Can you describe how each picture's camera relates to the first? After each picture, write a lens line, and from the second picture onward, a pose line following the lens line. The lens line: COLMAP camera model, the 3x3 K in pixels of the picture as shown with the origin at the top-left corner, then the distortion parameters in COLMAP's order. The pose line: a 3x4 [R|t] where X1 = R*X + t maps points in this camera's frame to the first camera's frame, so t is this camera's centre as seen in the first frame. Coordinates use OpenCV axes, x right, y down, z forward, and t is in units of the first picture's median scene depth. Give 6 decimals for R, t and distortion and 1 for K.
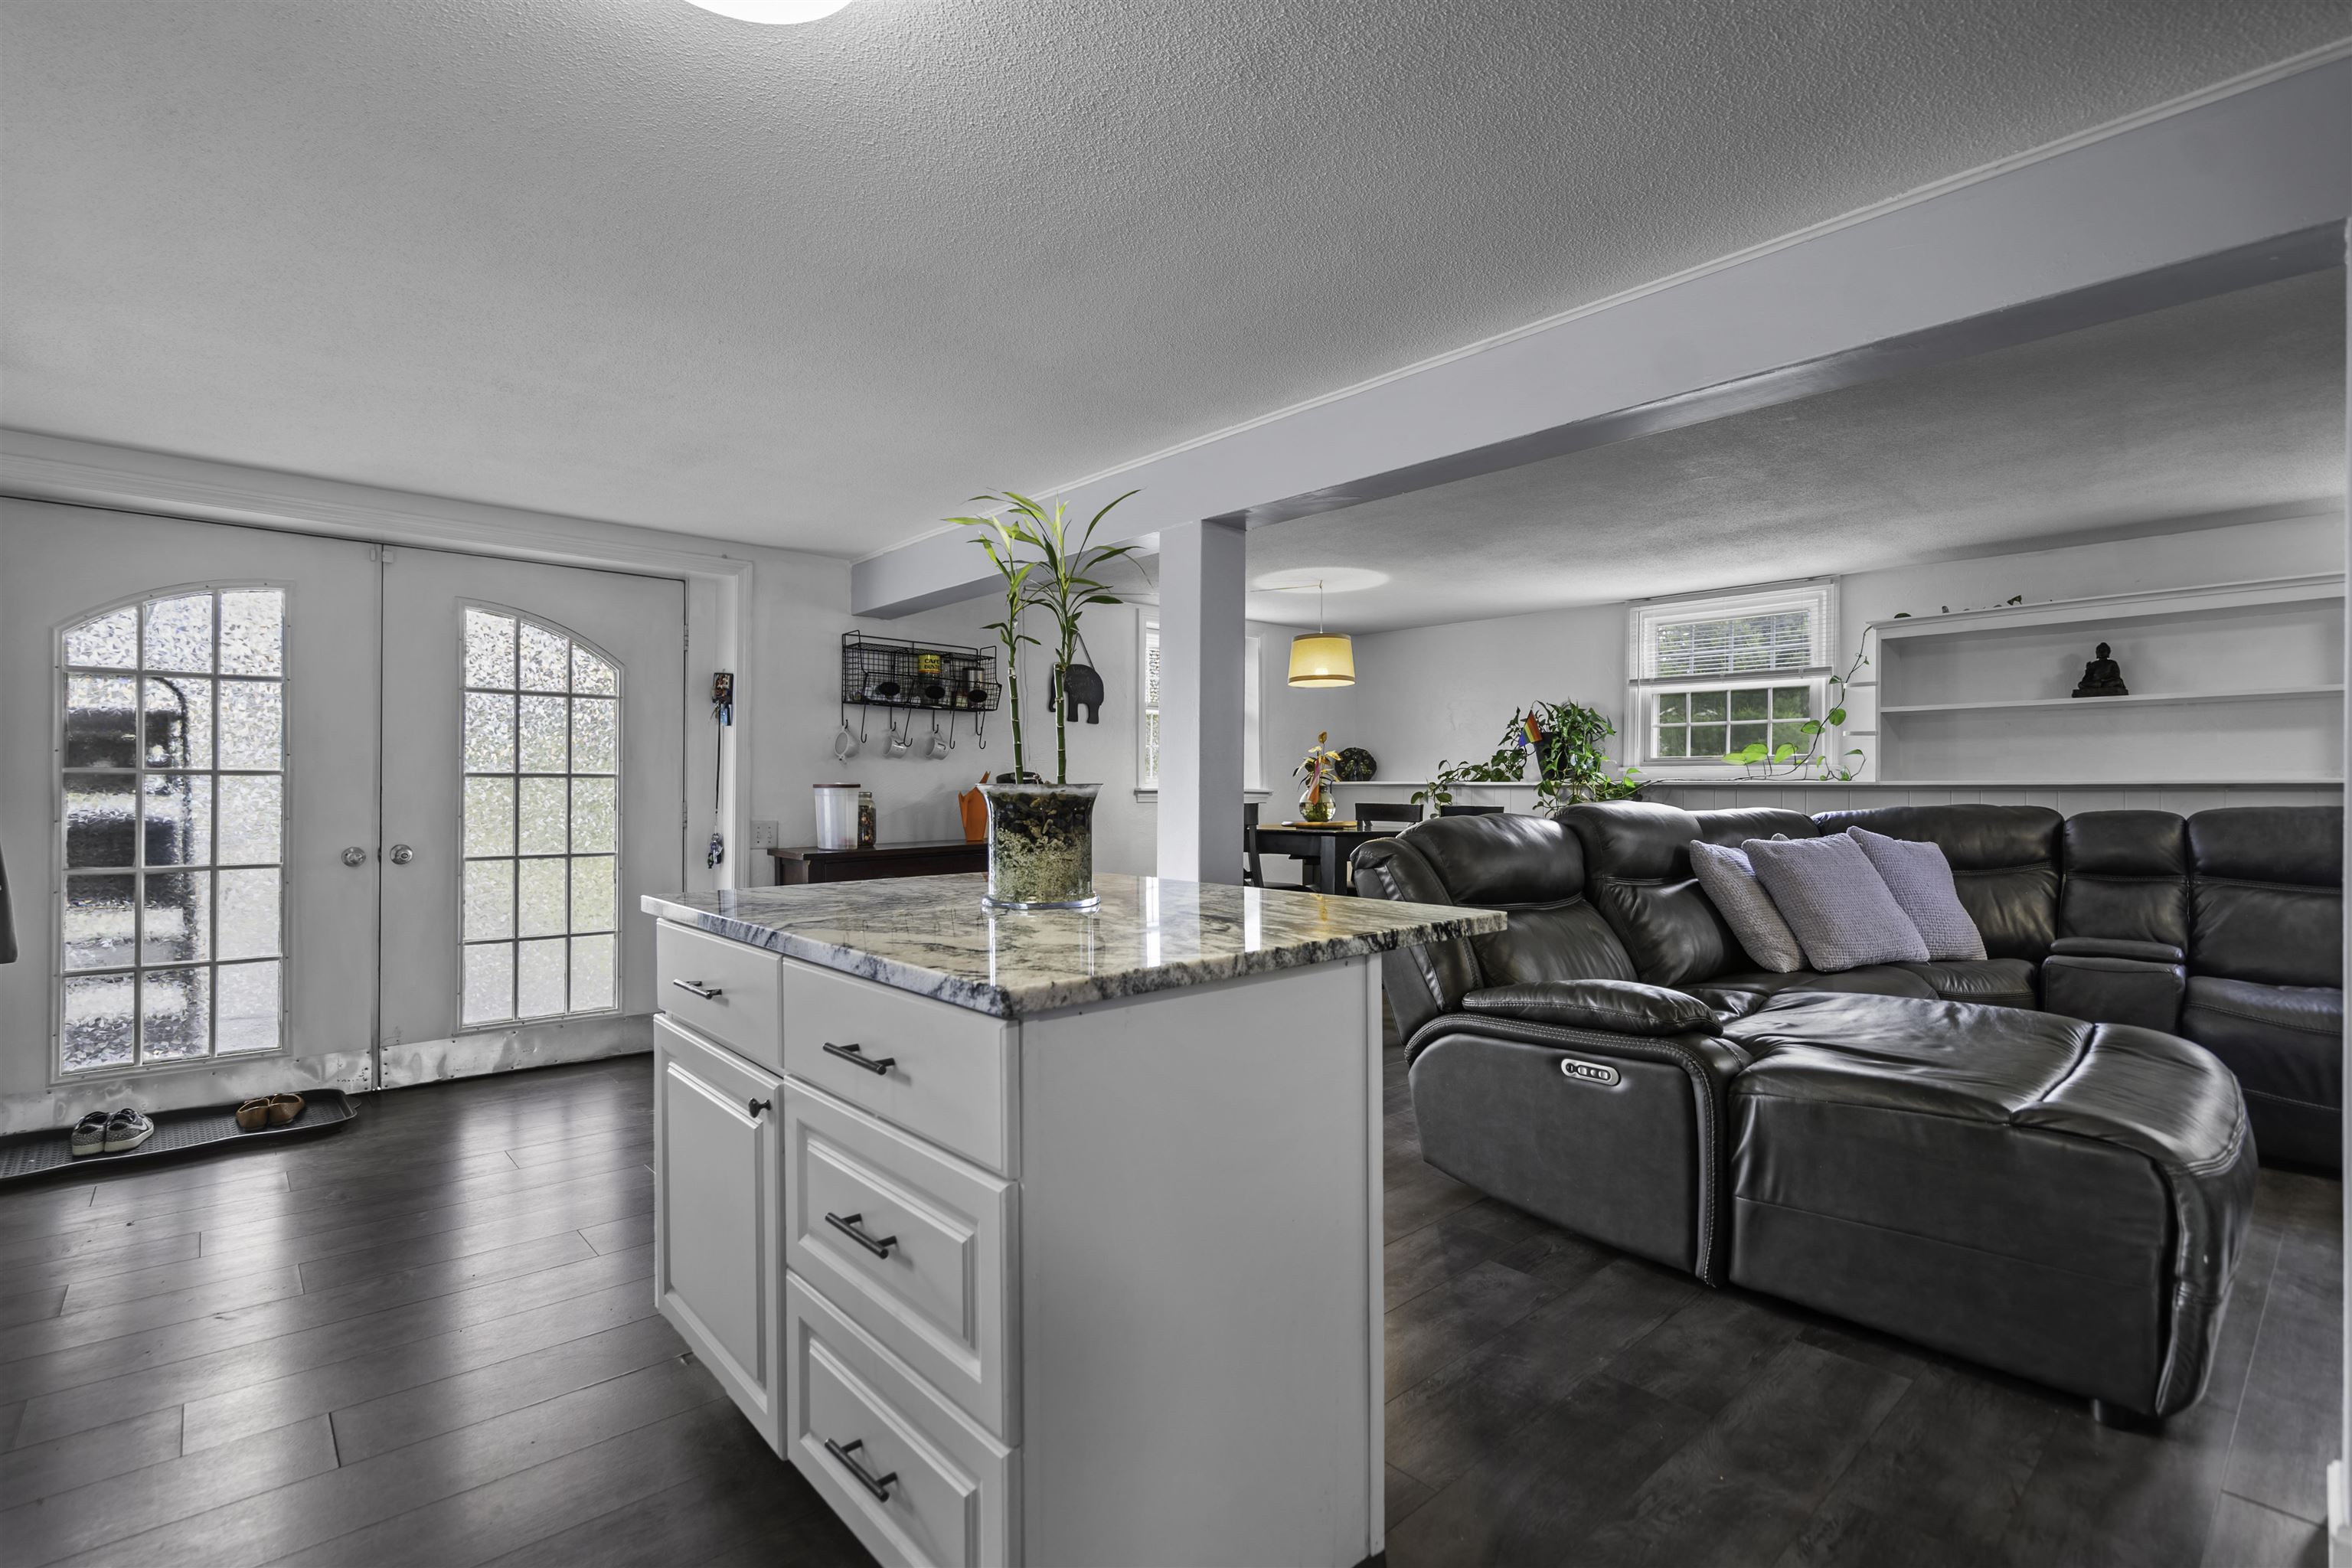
lens RADIAL K [[1082.0, 0, 1183.0], [0, 1082.0, 781.8], [0, 0, 1]] dist [-0.003155, 0.000713]
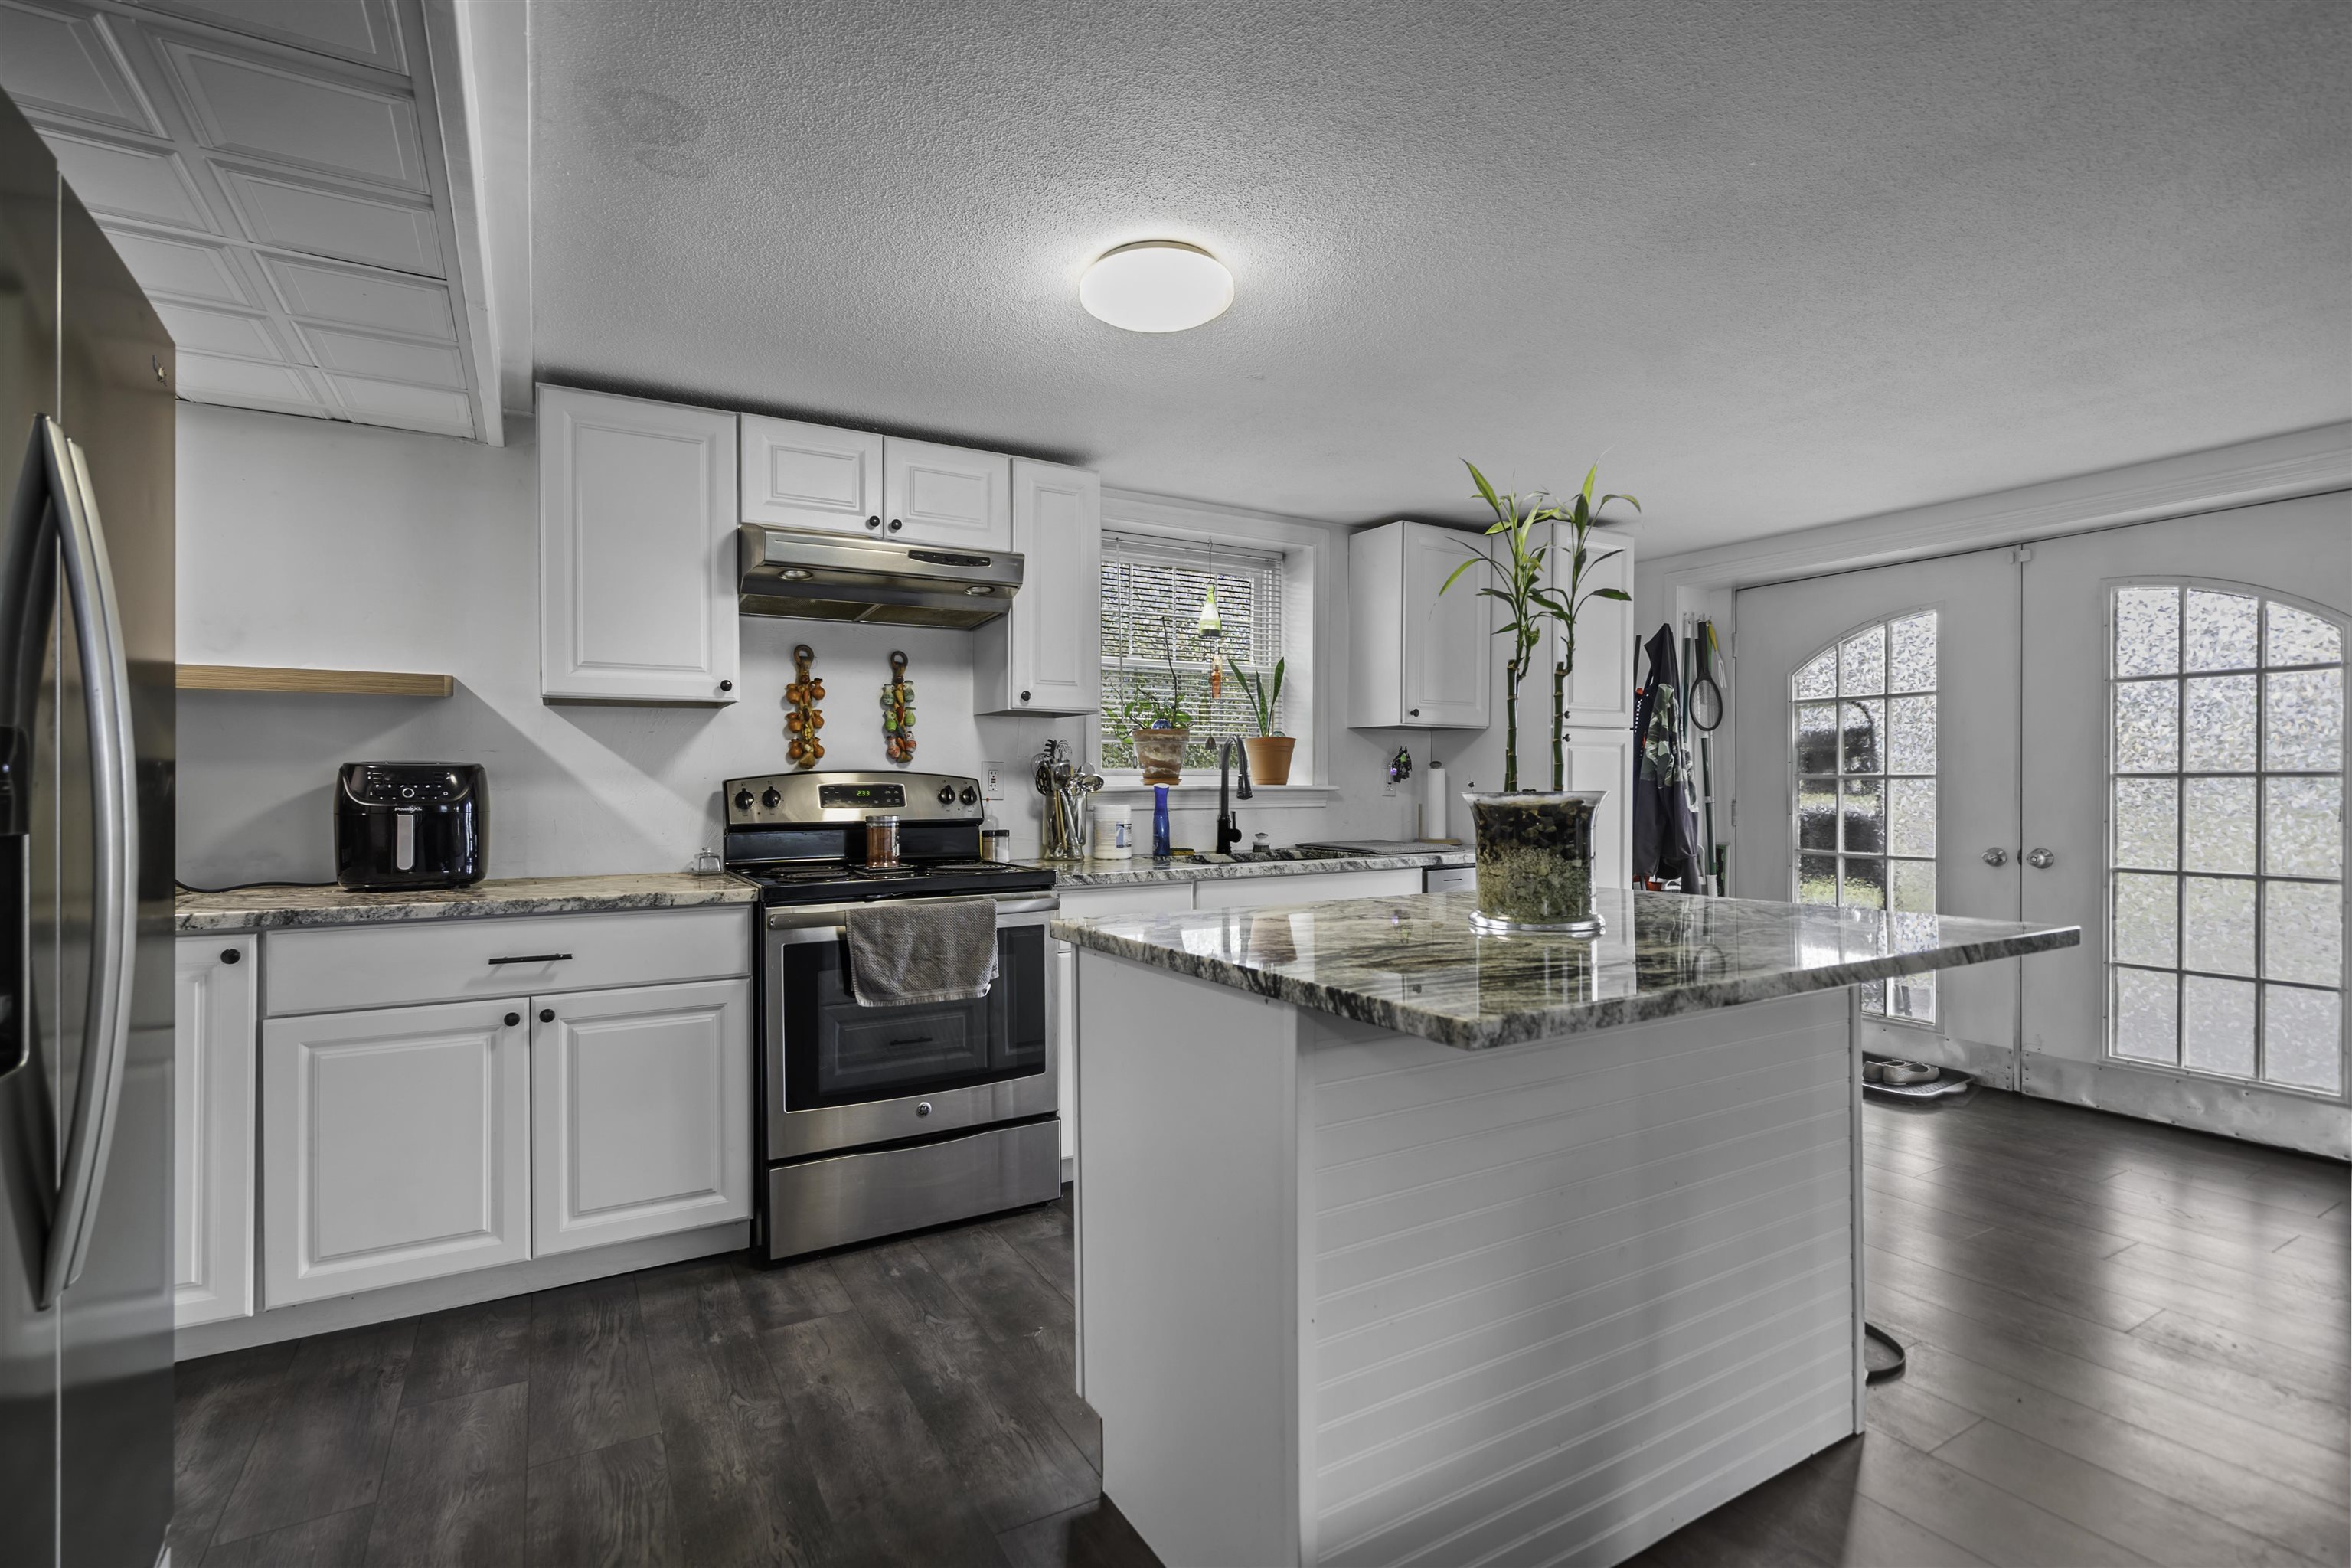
lens RADIAL K [[1082.0, 0, 1178.8], [0, 1082.0, 791.8], [0, 0, 1]] dist [-0.003155, 0.000713]
pose [[-0.218745, 0.000490, -0.975782, 0.434082], [0.004601, 0.999989, -0.000530, 0.004654], [0.975771, -0.004606, -0.218745, 0.504554]]
